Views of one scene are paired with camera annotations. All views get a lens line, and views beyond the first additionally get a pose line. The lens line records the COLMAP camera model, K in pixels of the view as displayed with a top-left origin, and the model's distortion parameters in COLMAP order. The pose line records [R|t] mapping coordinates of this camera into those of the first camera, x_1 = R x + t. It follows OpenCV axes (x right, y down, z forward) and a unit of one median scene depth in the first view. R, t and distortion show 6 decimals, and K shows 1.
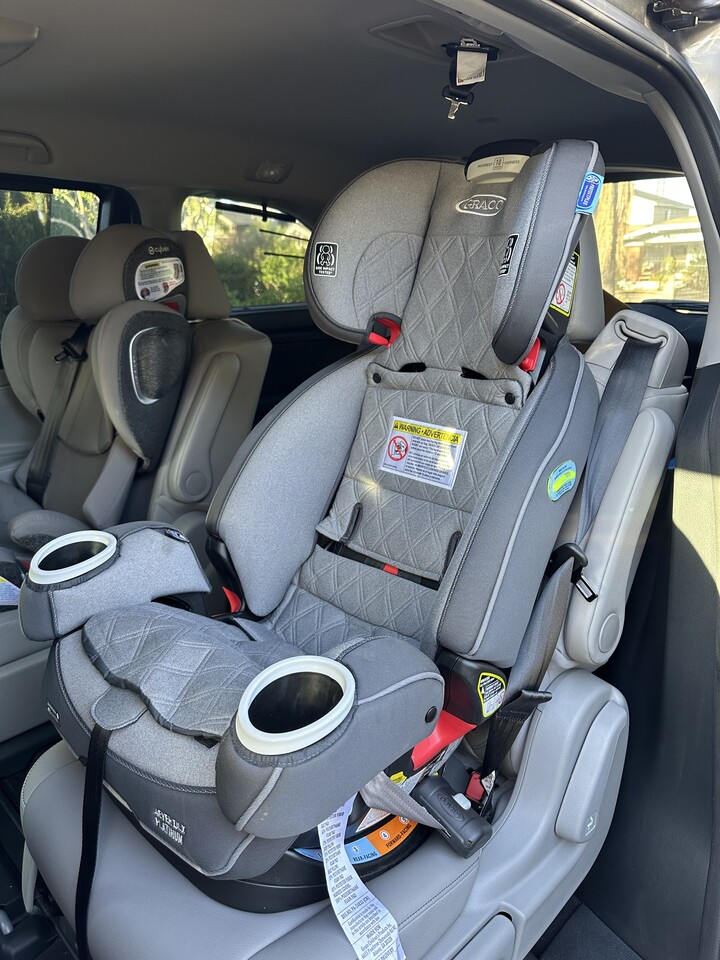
lens RADIAL K [[709.8, 0, 360.0], [0, 709.8, 480.0], [0, 0, 1]] dist [0.006189, 0.001587]
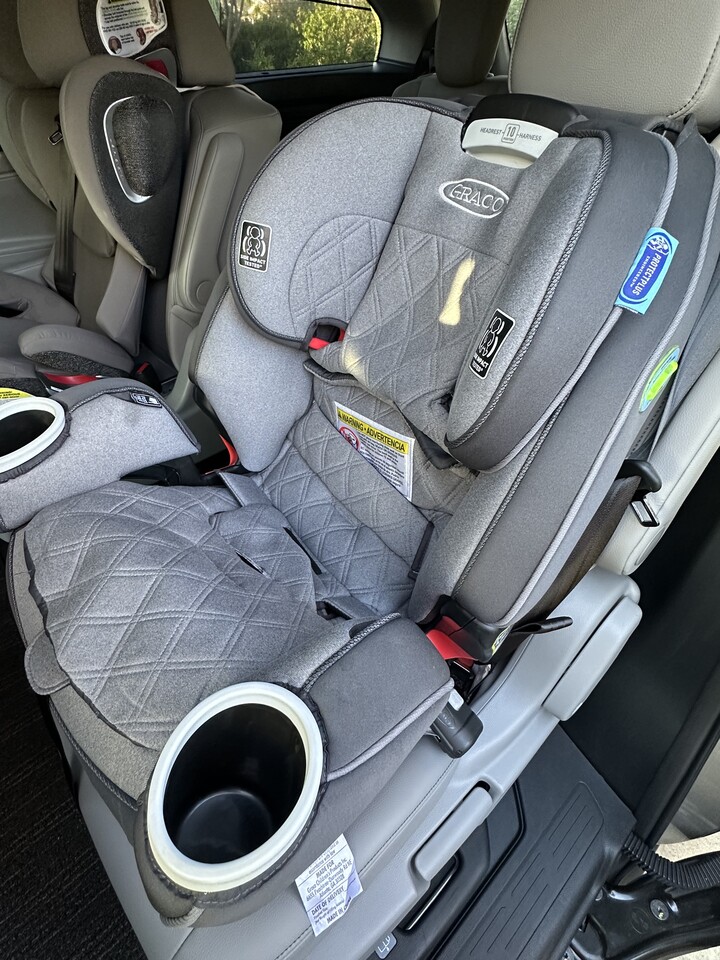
lens RADIAL K [[493.8, 0, 342.4], [0, 493.8, 478.6], [0, 0, 1]] dist [0.010132, 0.000456]
pose [[0.997353, 0.039717, -0.060908, 0.013101], [-0.009785, 0.903334, 0.428826, -0.062966], [0.072052, -0.427095, 0.901332, 0.298046]]
